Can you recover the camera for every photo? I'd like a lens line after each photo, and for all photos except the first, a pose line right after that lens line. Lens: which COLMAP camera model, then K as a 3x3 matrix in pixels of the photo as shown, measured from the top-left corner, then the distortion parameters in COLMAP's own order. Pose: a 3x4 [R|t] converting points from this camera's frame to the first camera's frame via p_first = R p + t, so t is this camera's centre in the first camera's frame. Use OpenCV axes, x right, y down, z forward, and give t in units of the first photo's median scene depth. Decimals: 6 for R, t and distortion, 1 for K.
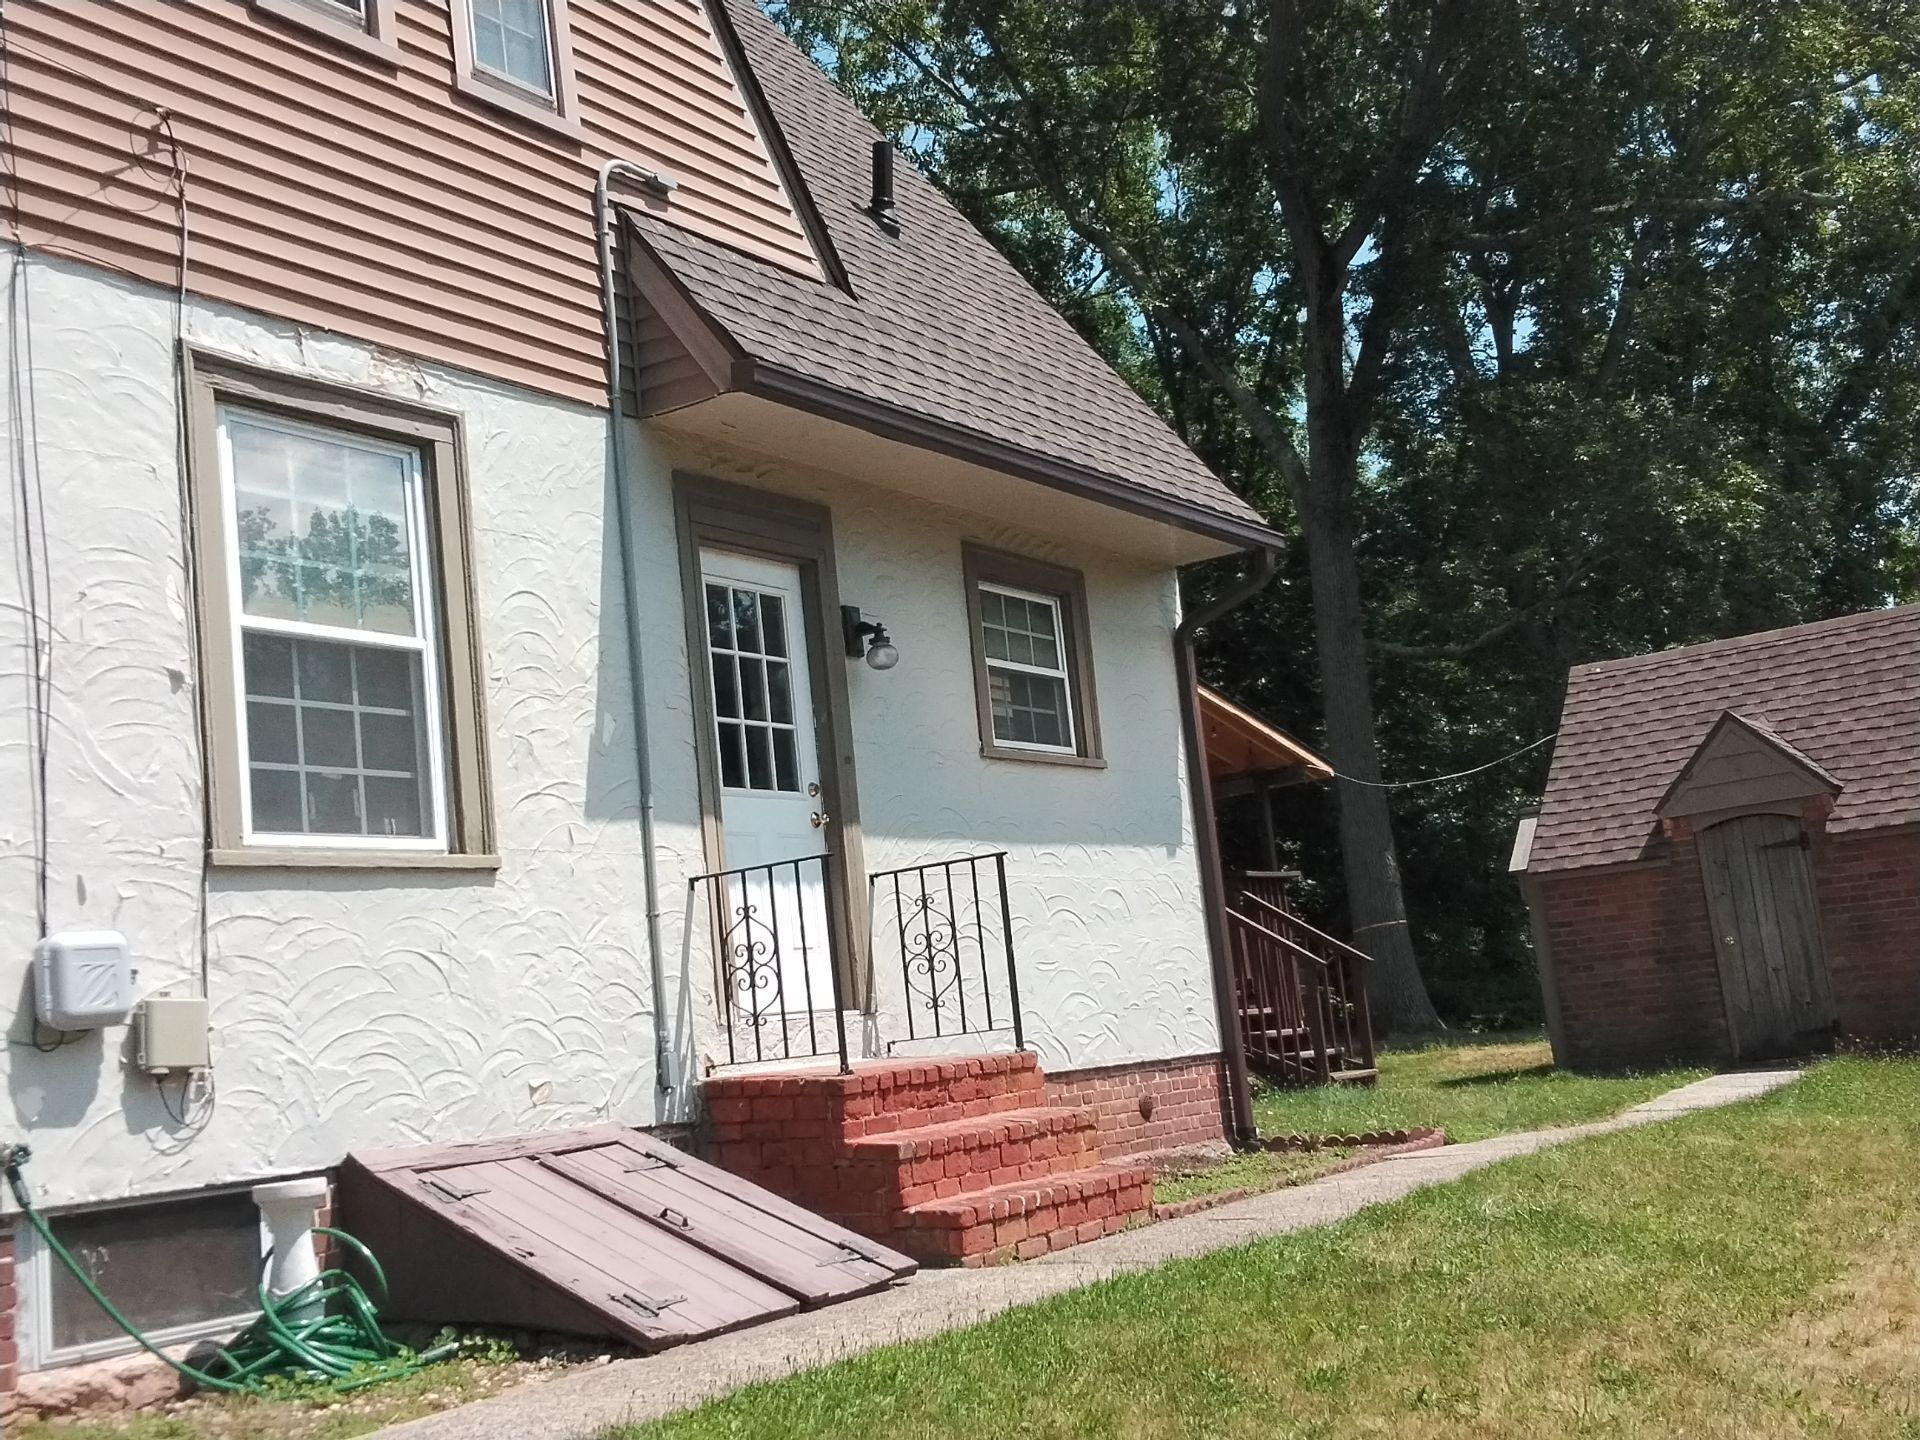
lens RADIAL K [[2107.0, 0, 960.0], [0, 2107.0, 720.0], [0, 0, 1]] dist [0.016910, 0.017909]
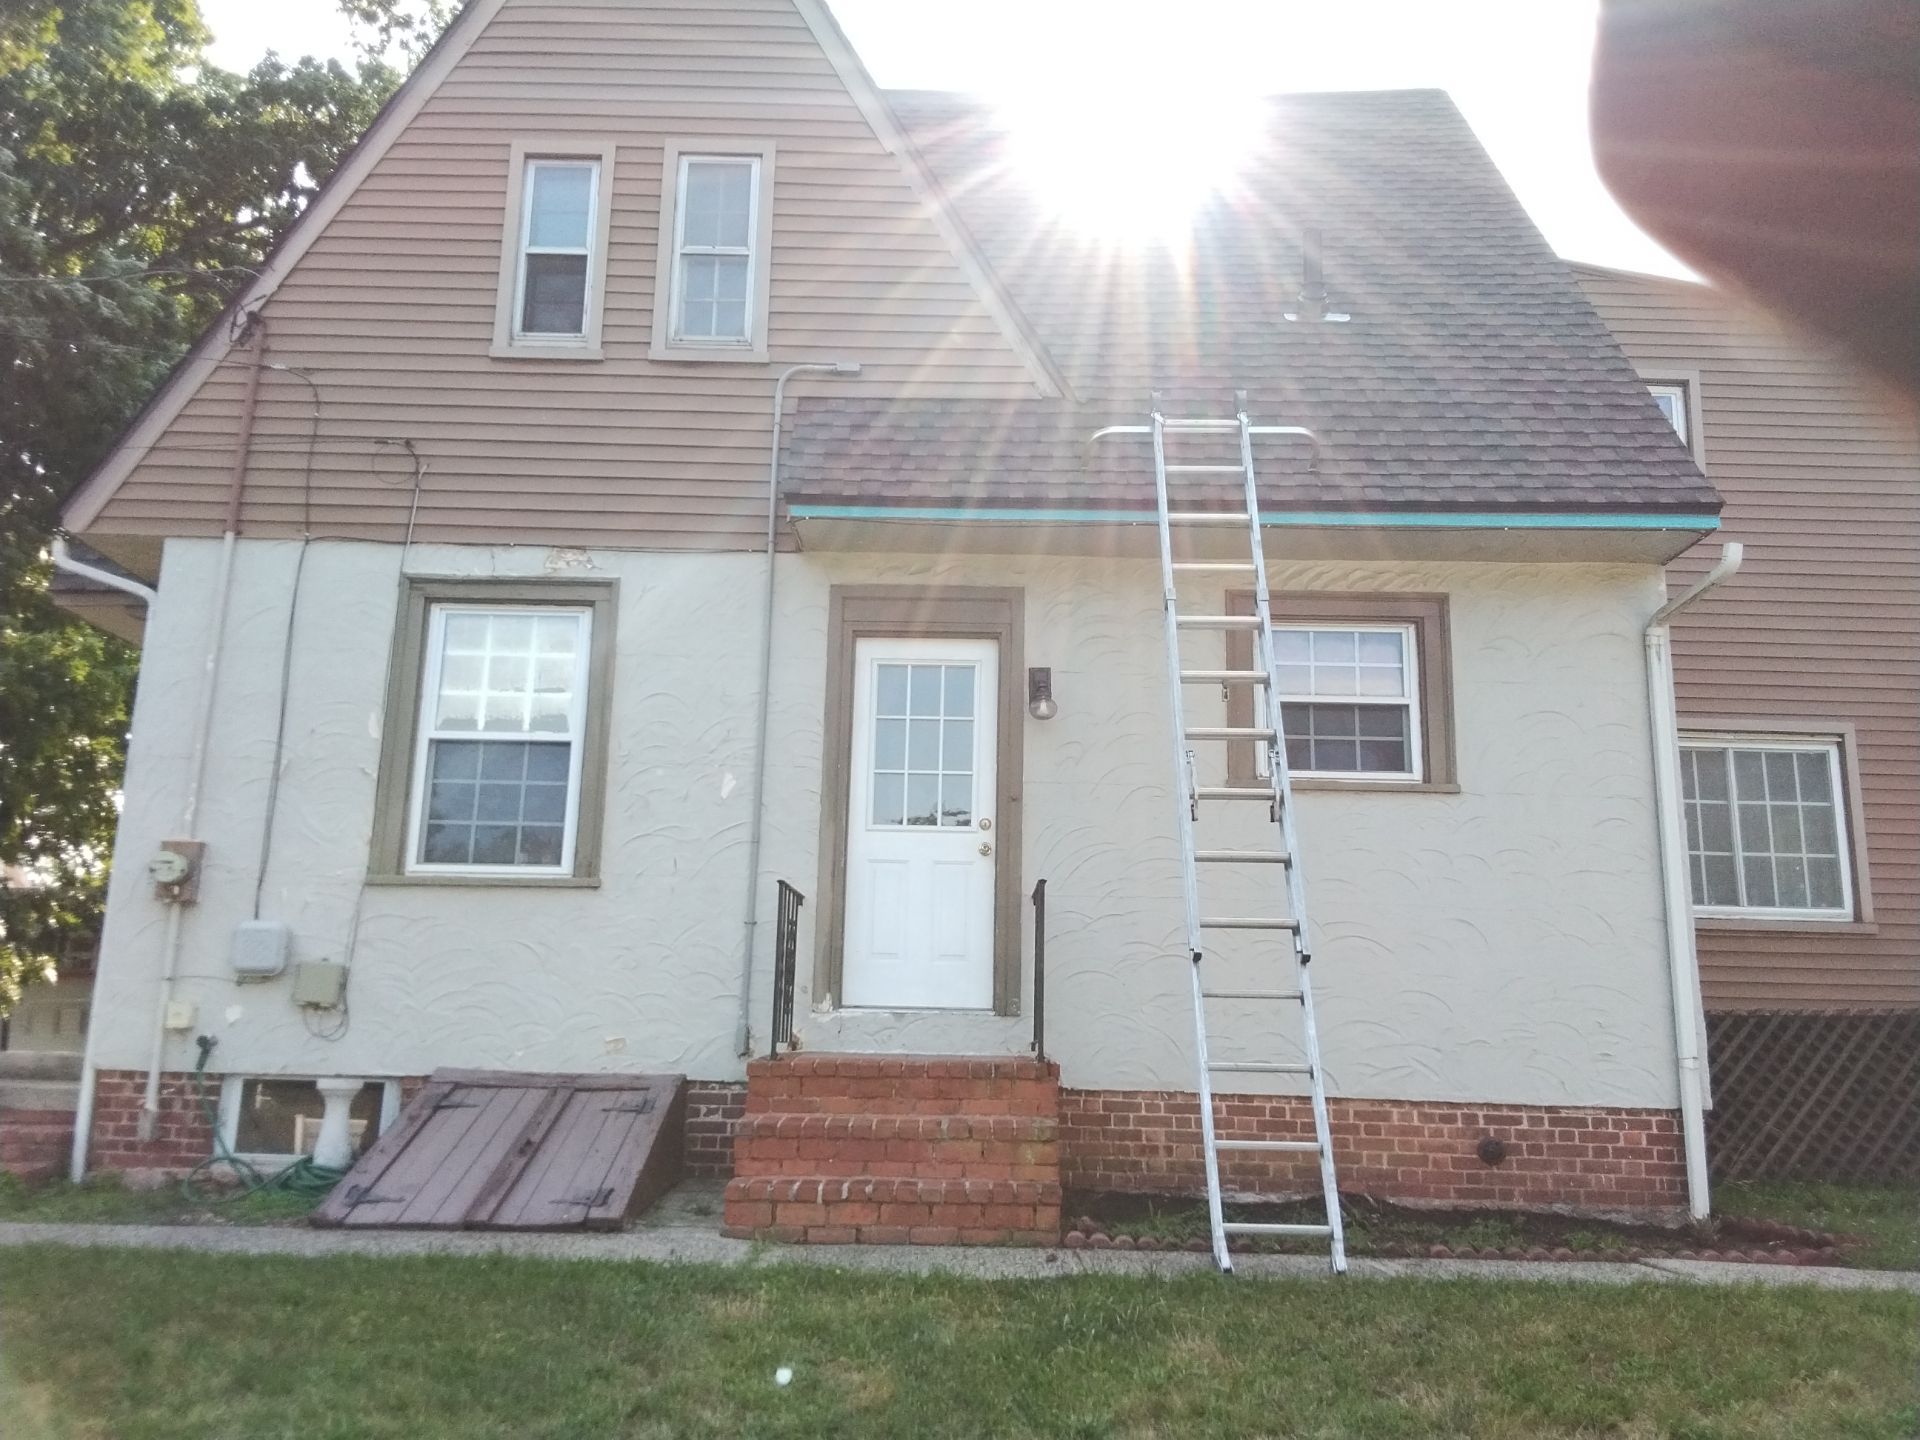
lens RADIAL K [[2095.6, 0, 960.0], [0, 2095.6, 720.0], [0, 0, 1]] dist [0.020362, 0.025097]
pose [[0.532207, -0.141617, -0.834686, 1.066430], [0.044945, 0.989246, -0.139183, 0.161010], [0.845420, 0.036560, 0.532849, 0.428326]]
